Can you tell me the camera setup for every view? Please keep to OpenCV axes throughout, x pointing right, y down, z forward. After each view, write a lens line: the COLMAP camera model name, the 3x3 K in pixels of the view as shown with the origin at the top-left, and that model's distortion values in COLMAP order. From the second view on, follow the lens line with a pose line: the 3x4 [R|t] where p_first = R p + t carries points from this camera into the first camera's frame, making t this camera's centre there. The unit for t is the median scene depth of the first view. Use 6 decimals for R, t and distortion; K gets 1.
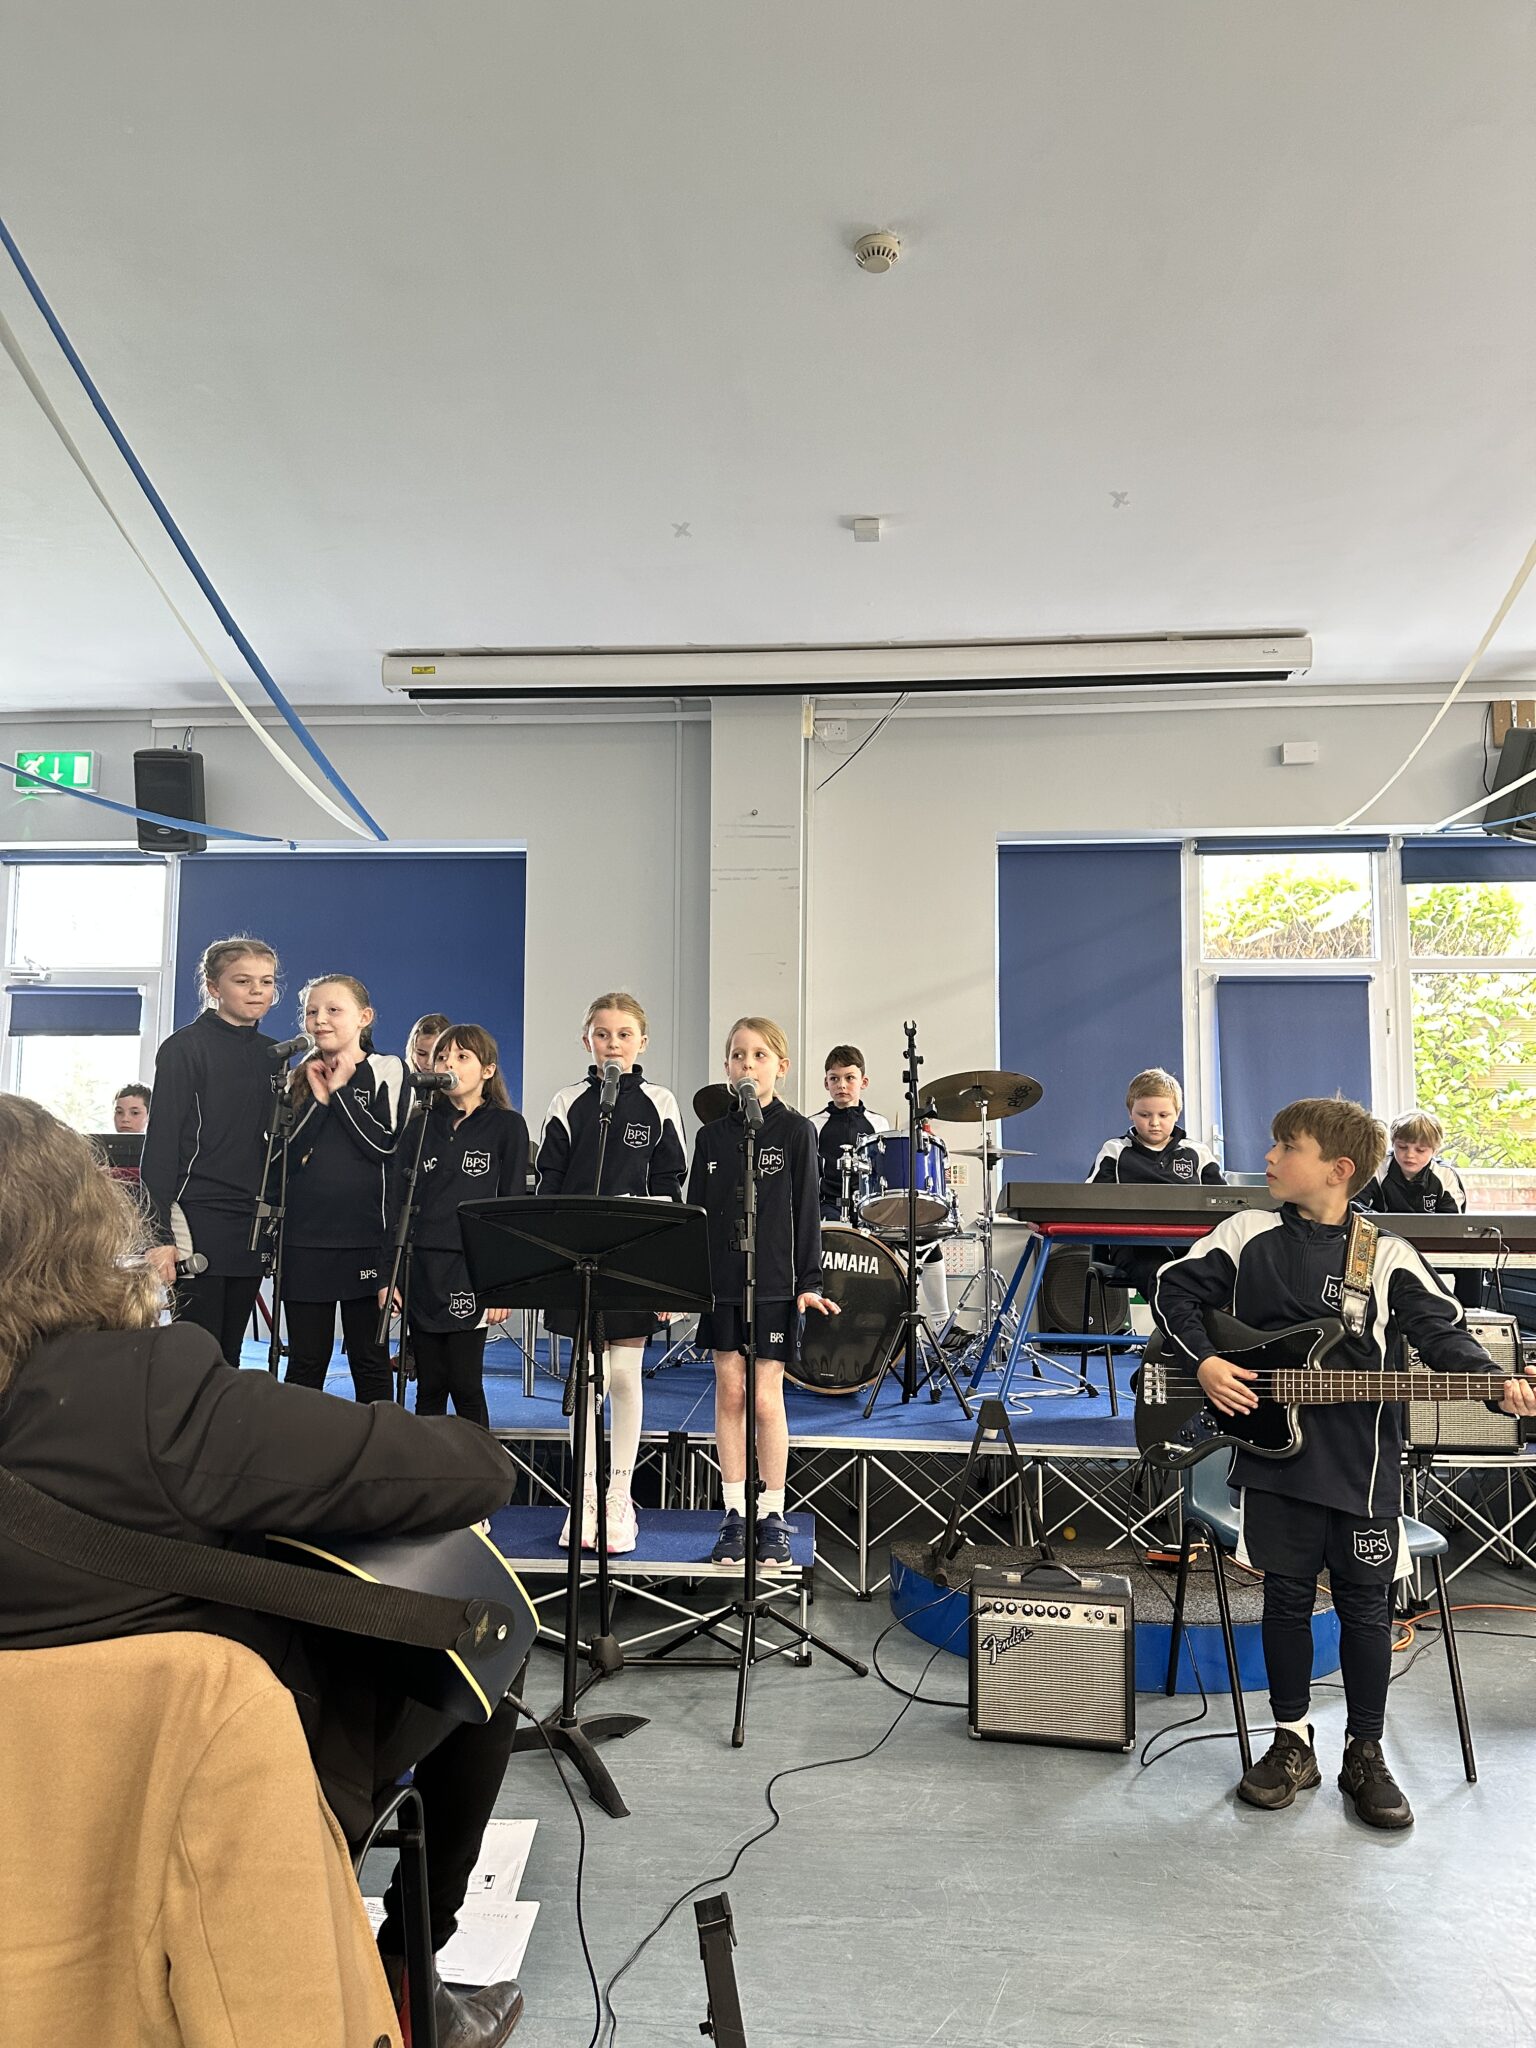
lens RADIAL K [[1309.9, 0, 768.1], [0, 1309.9, 1023.2], [0, 0, 1]] dist [0.010171, 0.000404]
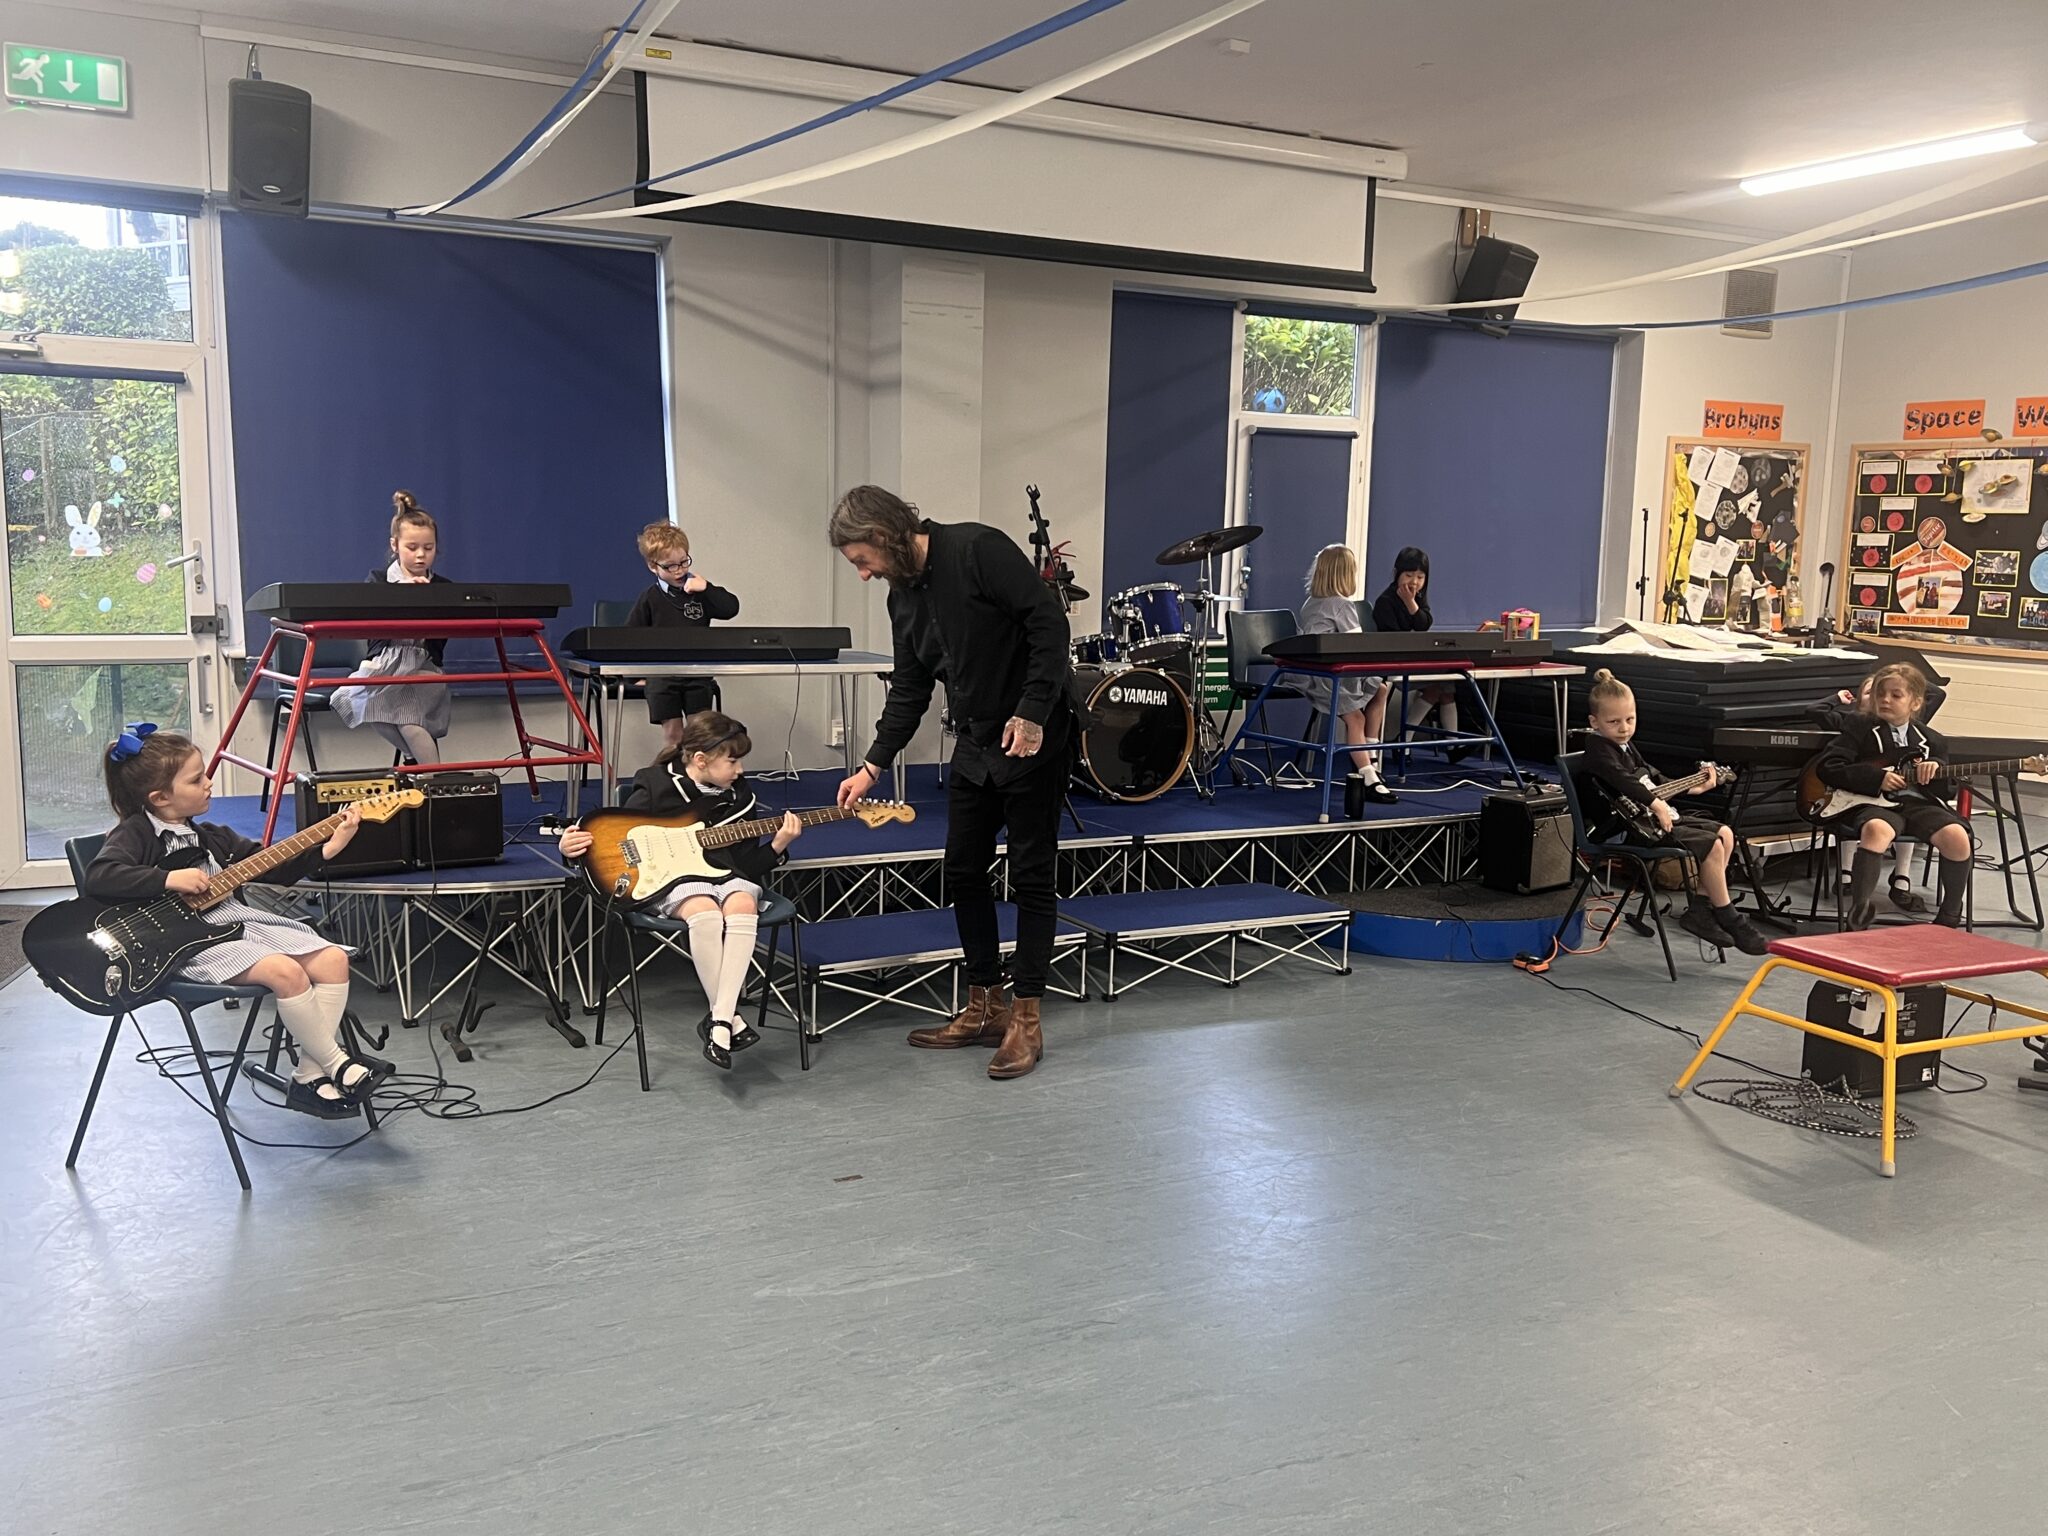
lens RADIAL K [[1797.2, 0, 1023.7], [0, 1797.2, 771.7], [0, 0, 1]] dist [0.009881, 0.000831]
pose [[0.825924, -0.070165, 0.559399, -0.715466], [-0.075264, 0.969622, 0.232741, -0.094060], [-0.558735, -0.234329, 0.795553, -0.198164]]
